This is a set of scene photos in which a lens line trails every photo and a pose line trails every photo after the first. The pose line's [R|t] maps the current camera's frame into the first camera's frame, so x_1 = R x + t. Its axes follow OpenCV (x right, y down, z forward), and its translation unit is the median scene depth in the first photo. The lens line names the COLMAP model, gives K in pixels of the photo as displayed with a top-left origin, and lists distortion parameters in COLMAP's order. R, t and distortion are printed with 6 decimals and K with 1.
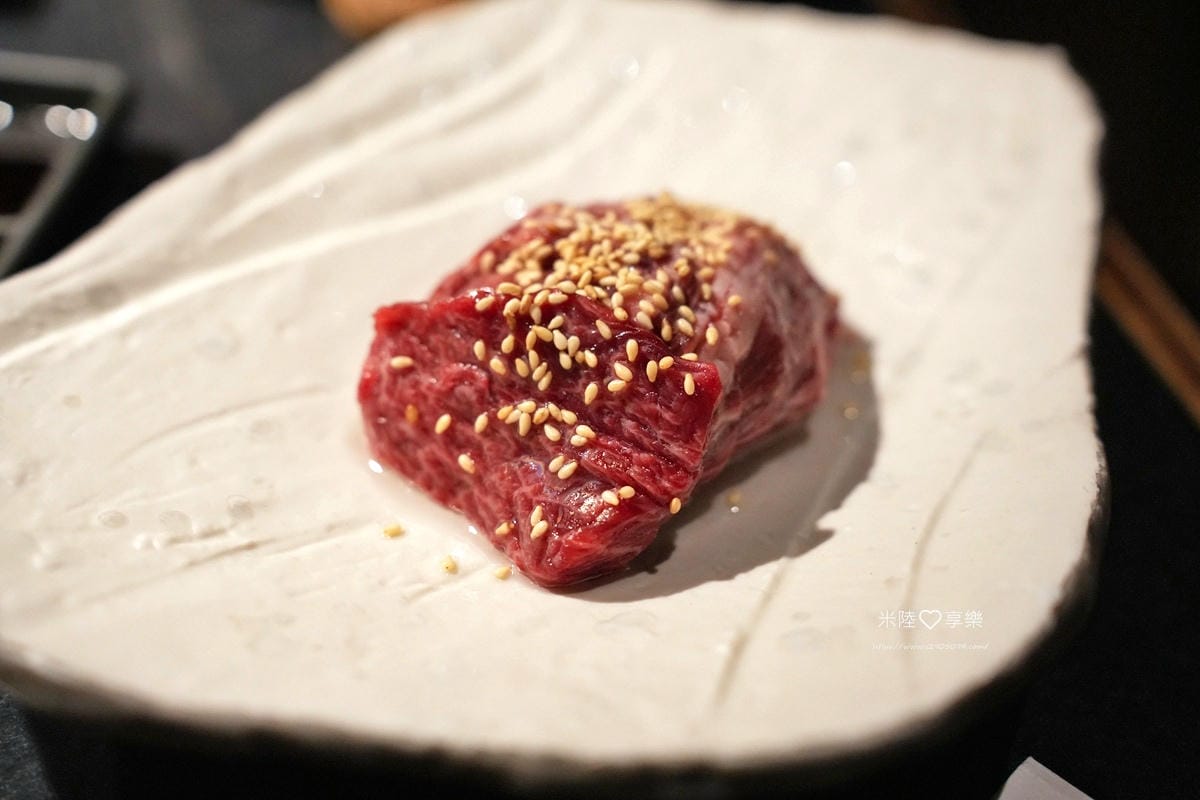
lens RADIAL K [[1532.9, 0, 600.0], [0, 1532.9, 400.0], [0, 0, 1]] dist [0.106990, 0.015605]
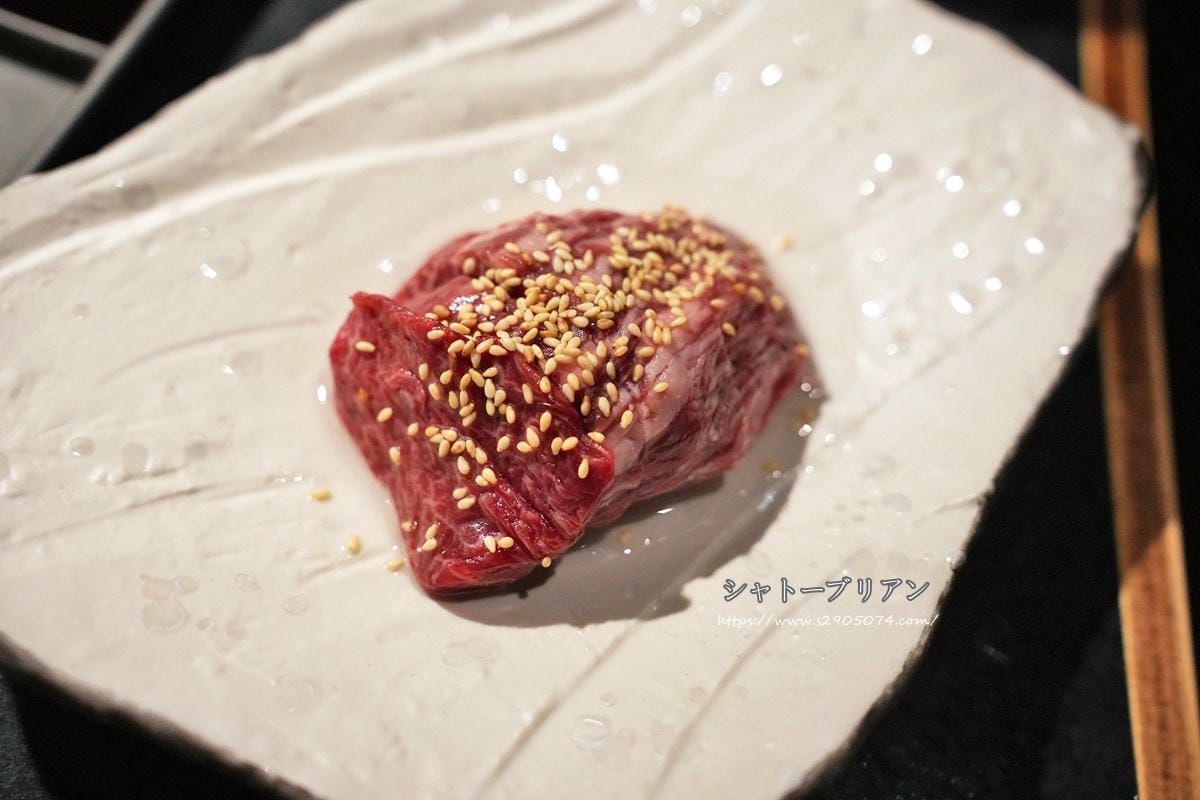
lens RADIAL K [[1532.9, 0, 600.0], [0, 1532.9, 400.0], [0, 0, 1]] dist [0.106990, 0.015605]
pose [[0.952164, 0.286900, -0.105226, 0.167695], [-0.235384, 0.908160, 0.346178, -0.432205], [0.194881, -0.304850, 0.932249, -0.018047]]
